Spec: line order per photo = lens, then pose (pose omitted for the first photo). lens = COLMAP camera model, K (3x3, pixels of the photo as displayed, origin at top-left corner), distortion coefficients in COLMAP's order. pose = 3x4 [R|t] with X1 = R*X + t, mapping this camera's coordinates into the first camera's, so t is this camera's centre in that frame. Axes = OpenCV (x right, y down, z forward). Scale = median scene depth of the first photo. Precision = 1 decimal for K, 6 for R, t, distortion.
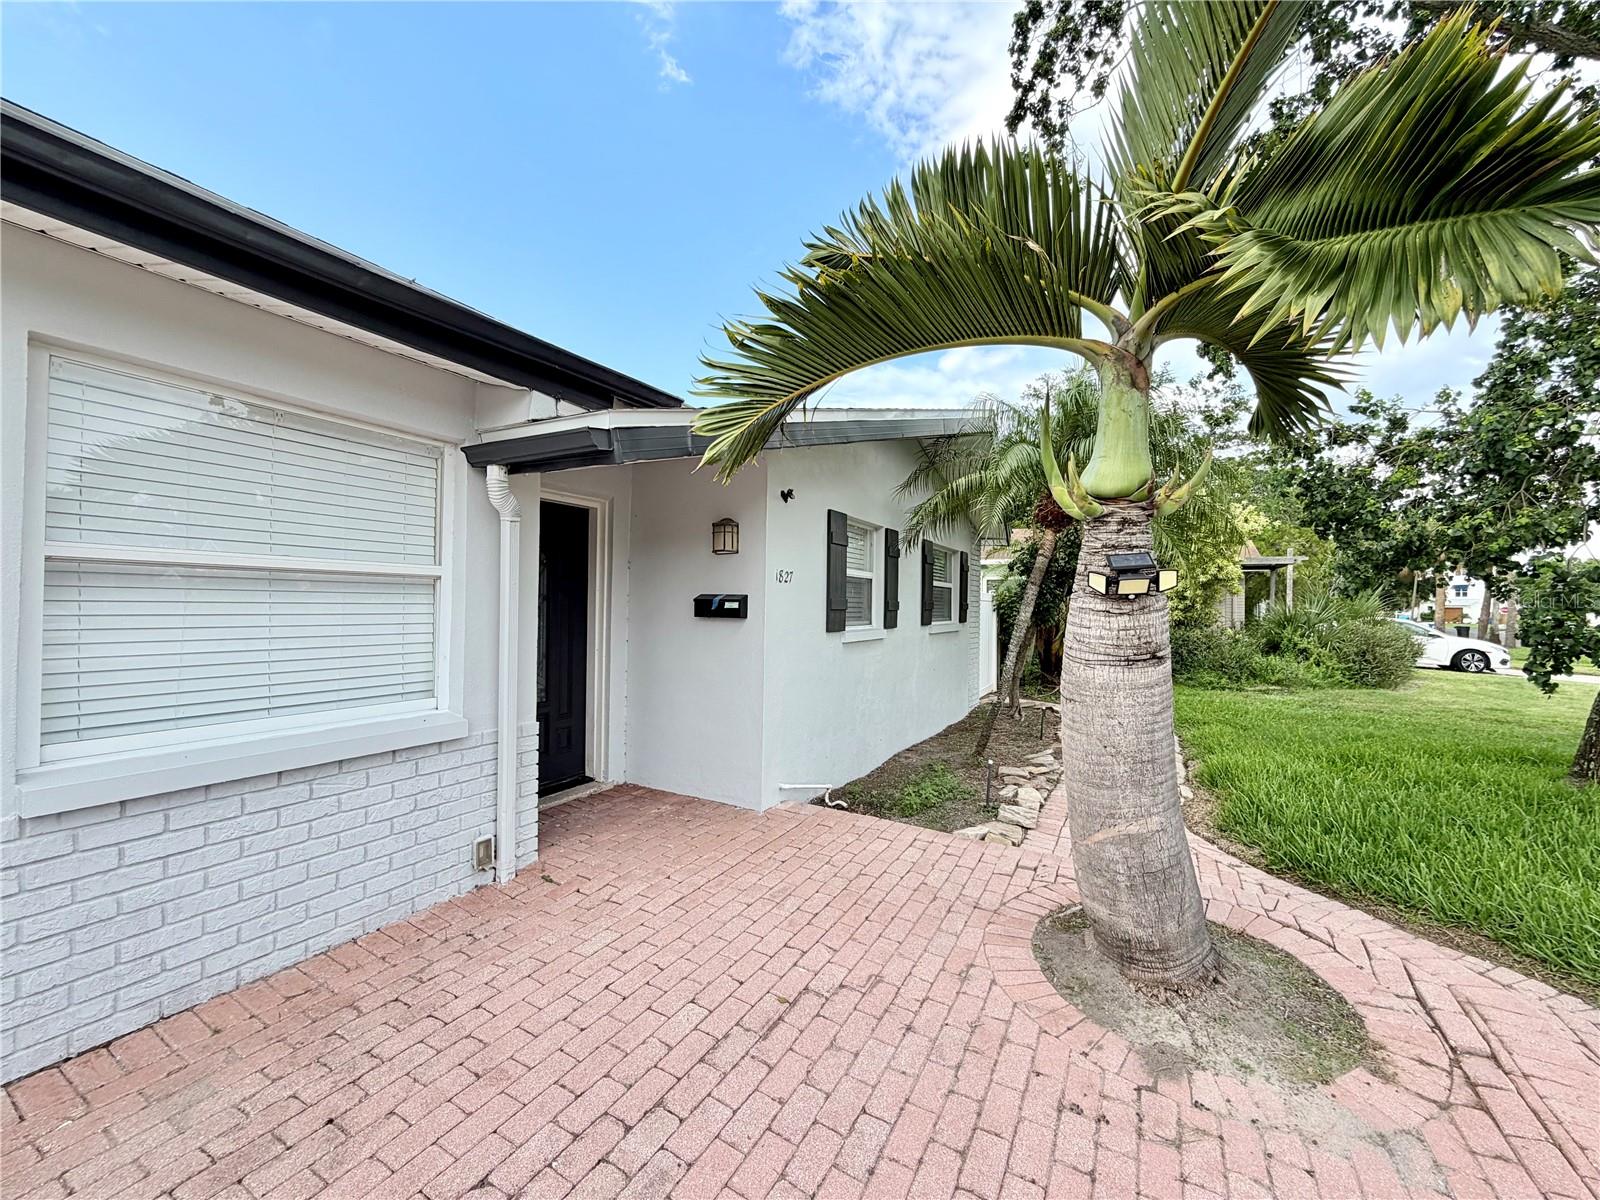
lens RADIAL K [[639.9, 0, 794.4], [0, 639.9, 599.9], [0, 0, 1]] dist [0.001639, 0.000211]
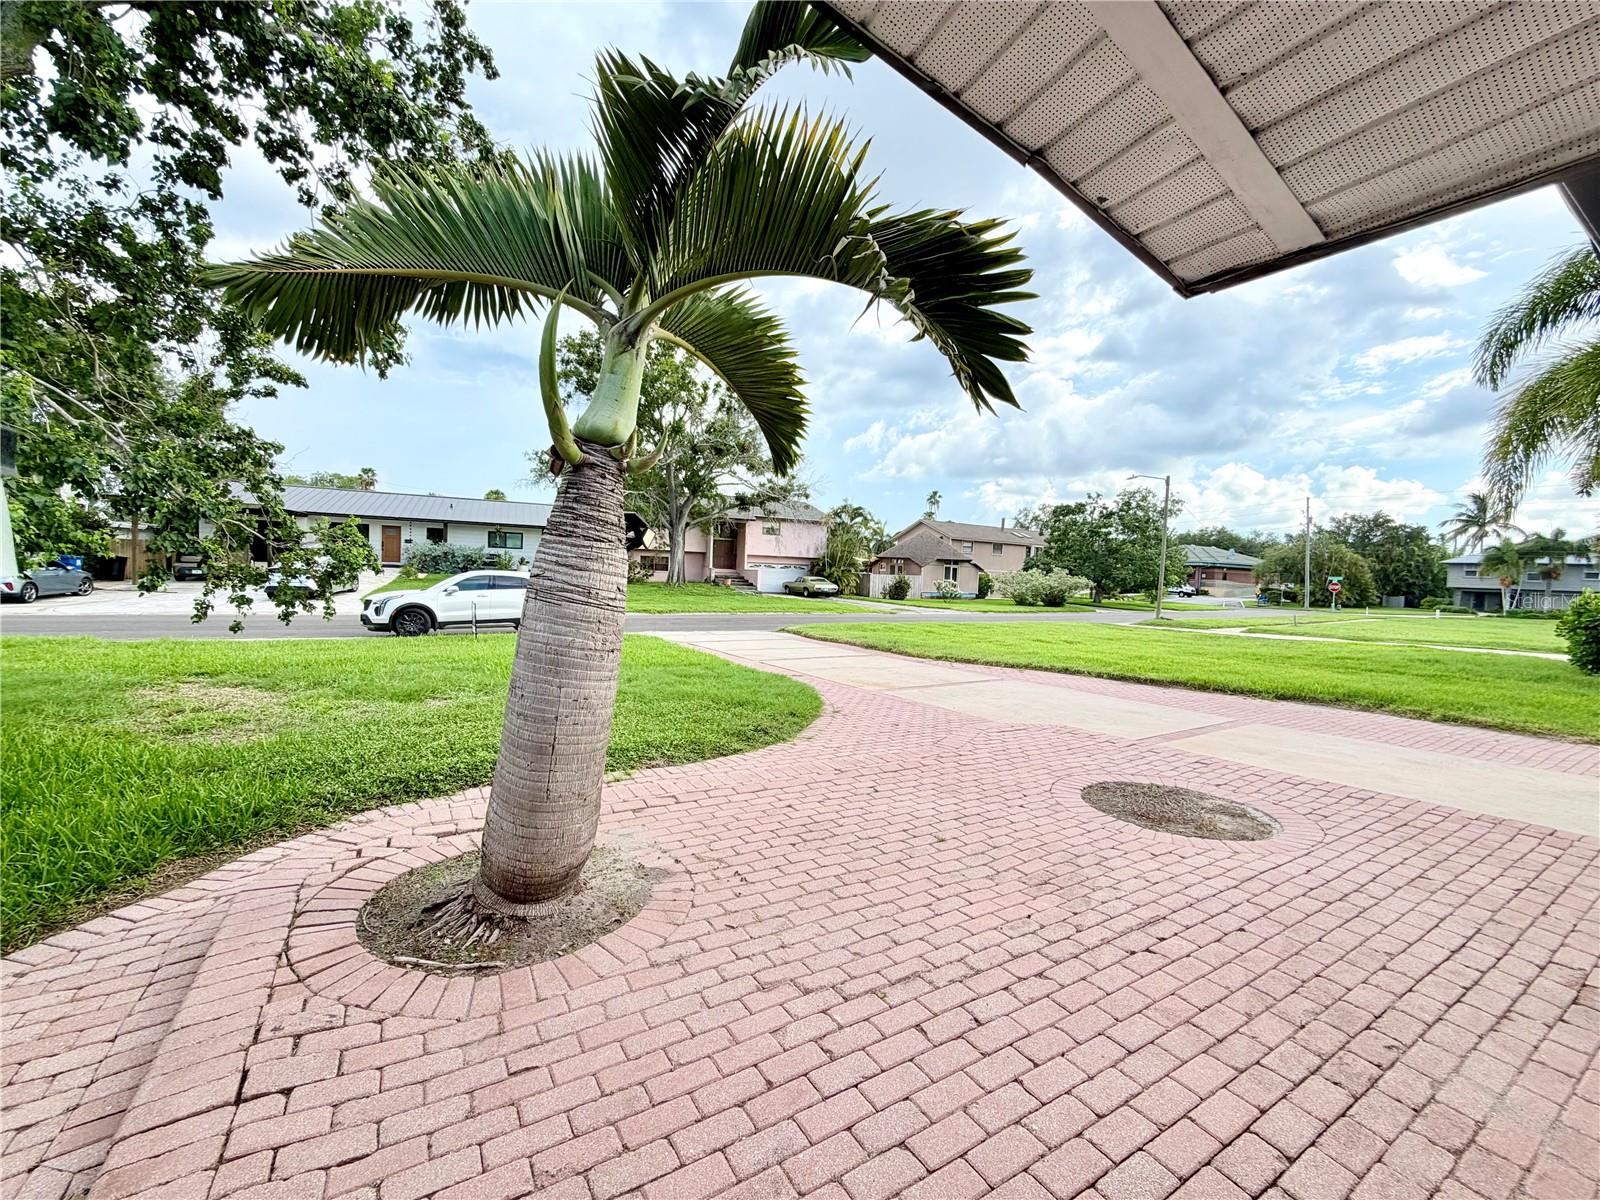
lens RADIAL K [[639.9, 0, 794.4], [0, 639.9, 599.9], [0, 0, 1]] dist [0.001639, 0.000211]
pose [[-0.865750, -0.071979, 0.495274, -0.331640], [-0.057032, 0.997346, 0.045254, 0.018096], [-0.497217, 0.010933, -0.867557, 1.882203]]
